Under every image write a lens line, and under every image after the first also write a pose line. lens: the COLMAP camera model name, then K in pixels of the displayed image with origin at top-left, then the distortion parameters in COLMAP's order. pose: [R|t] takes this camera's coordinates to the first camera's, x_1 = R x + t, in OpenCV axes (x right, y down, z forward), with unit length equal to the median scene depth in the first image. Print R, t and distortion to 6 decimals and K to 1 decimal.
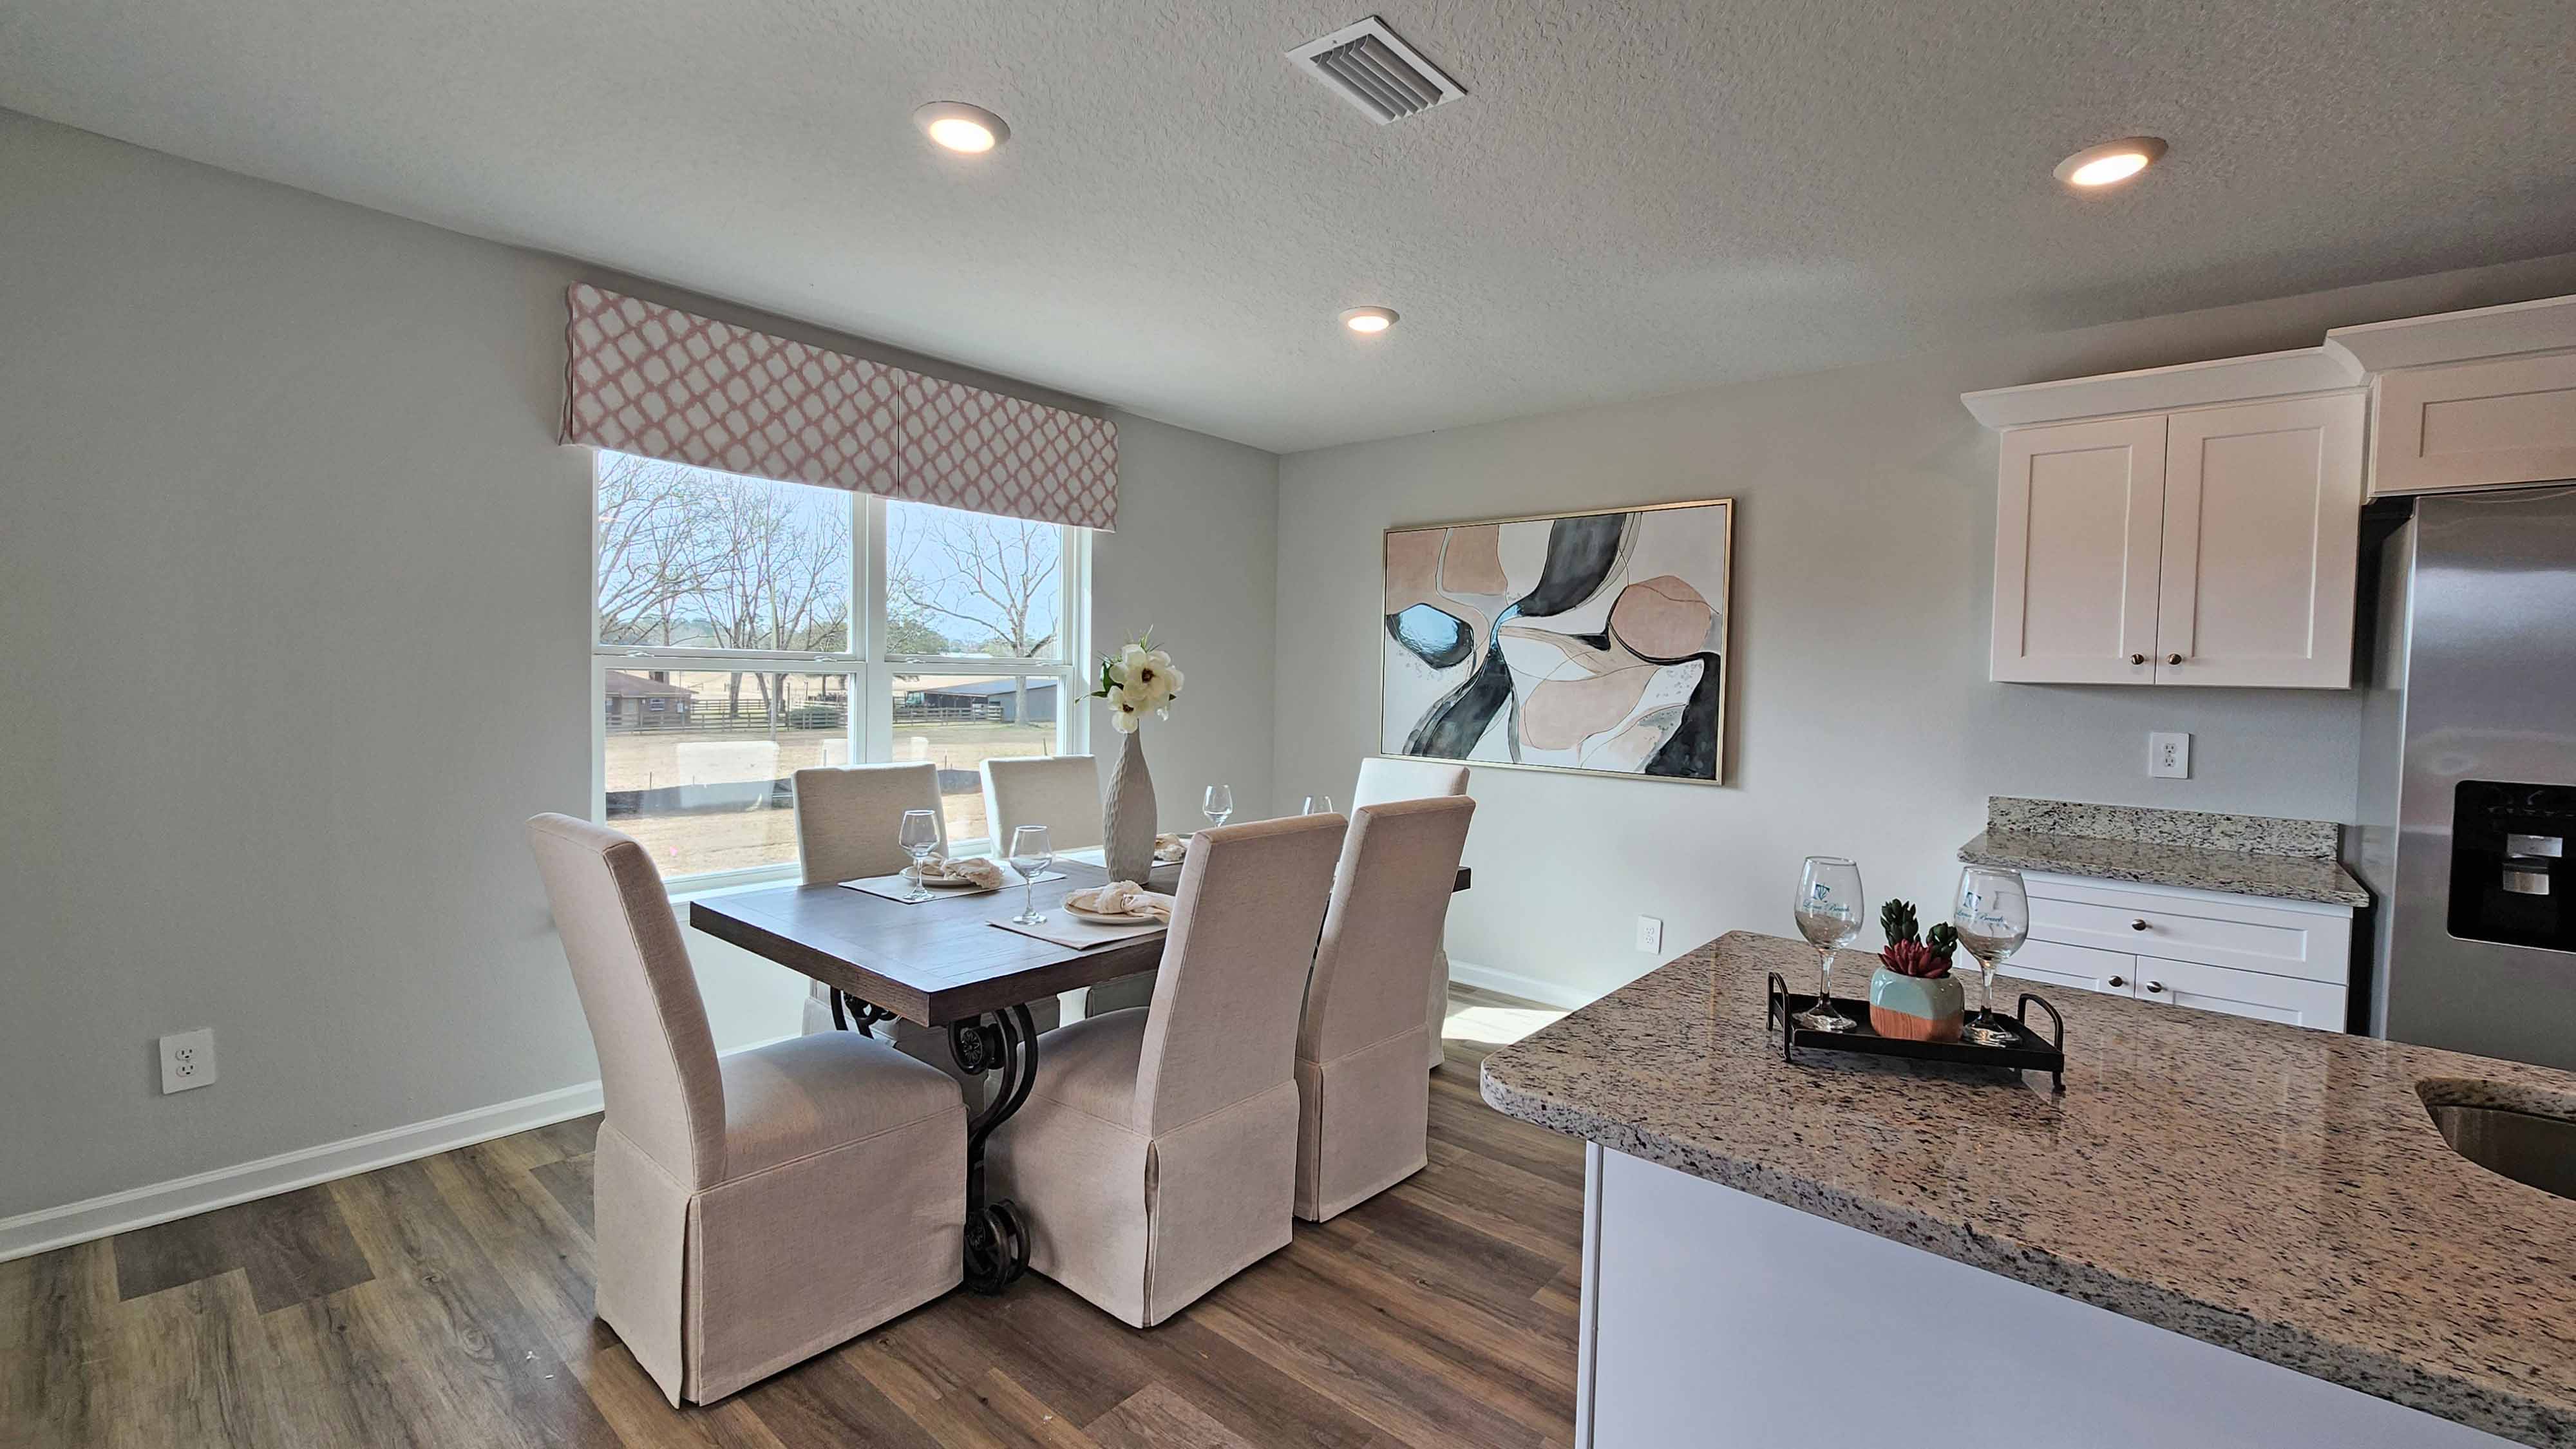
lens RADIAL K [[1065.3, 0, 1314.8], [0, 1065.3, 708.2], [0, 0, 1]] dist [0.001691, -0.001355]
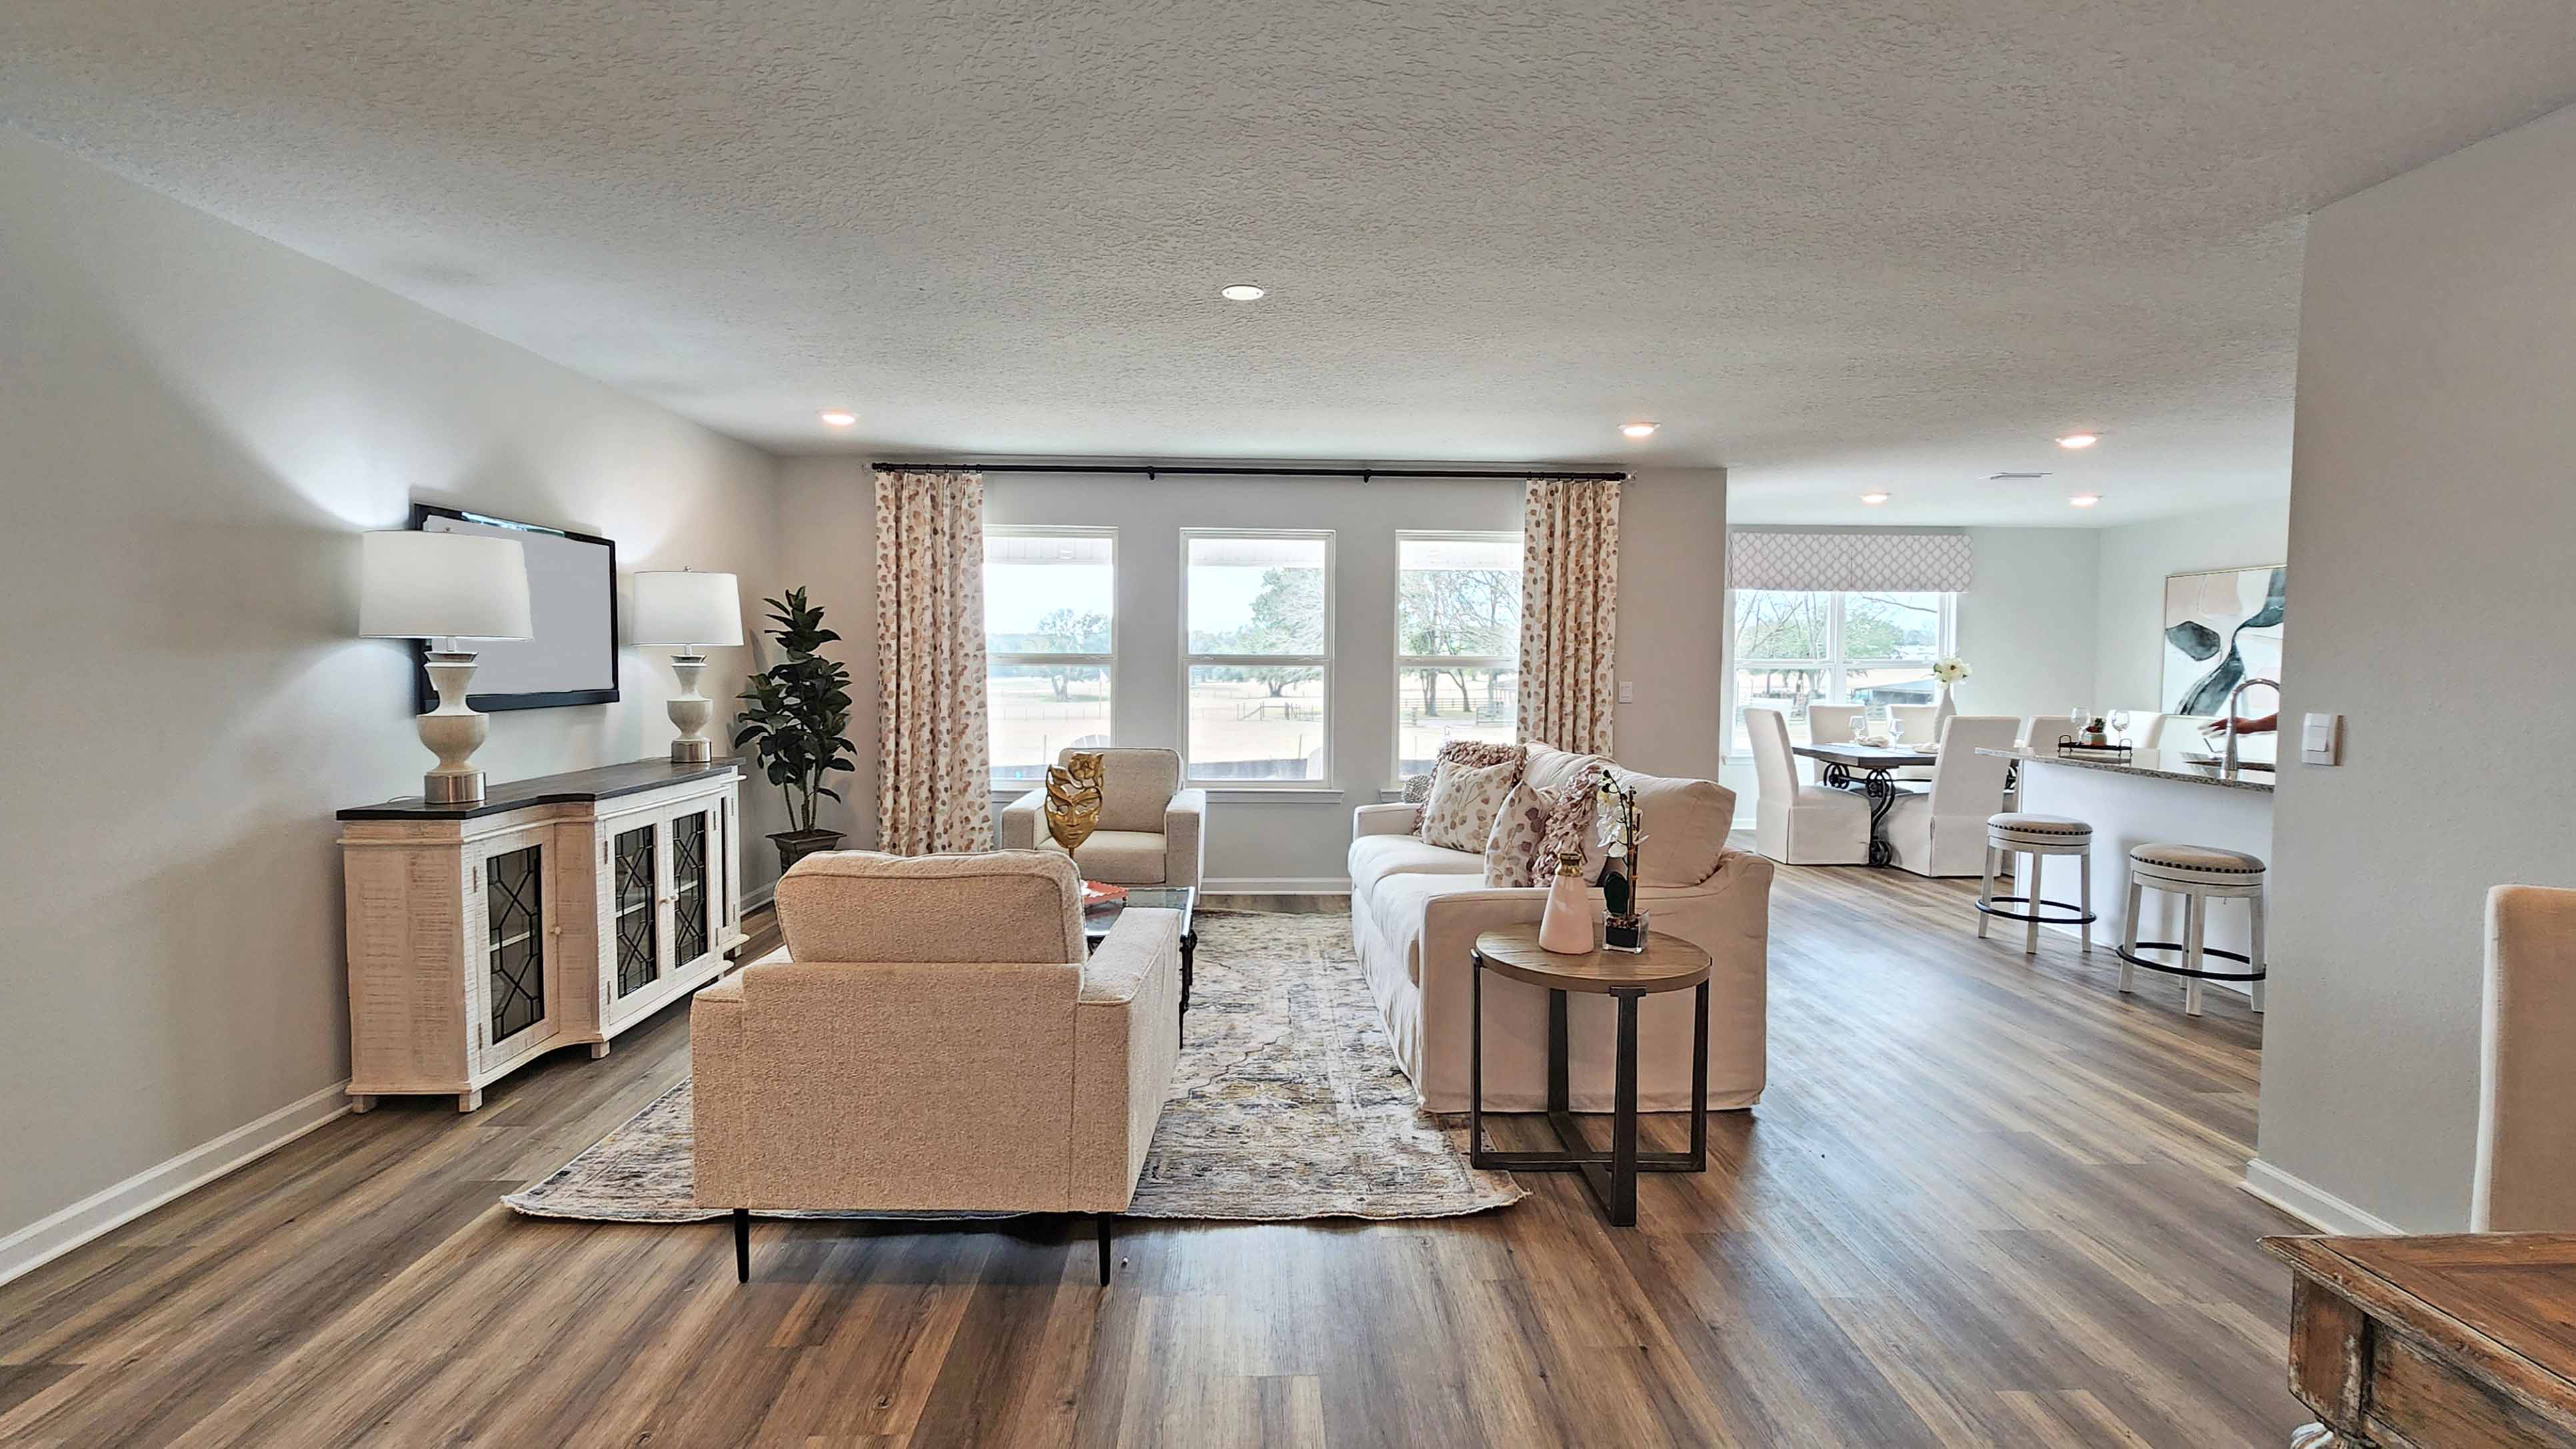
lens RADIAL K [[1065.3, 0, 1280.6], [0, 1065.3, 709.3], [0, 0, 1]] dist [0.001691, -0.001355]
pose [[0.653262, 0.016653, -0.756949, 0.663404], [-0.013736, 0.999854, 0.010143, 0.061036], [0.757007, 0.003771, 0.653396, -1.727794]]
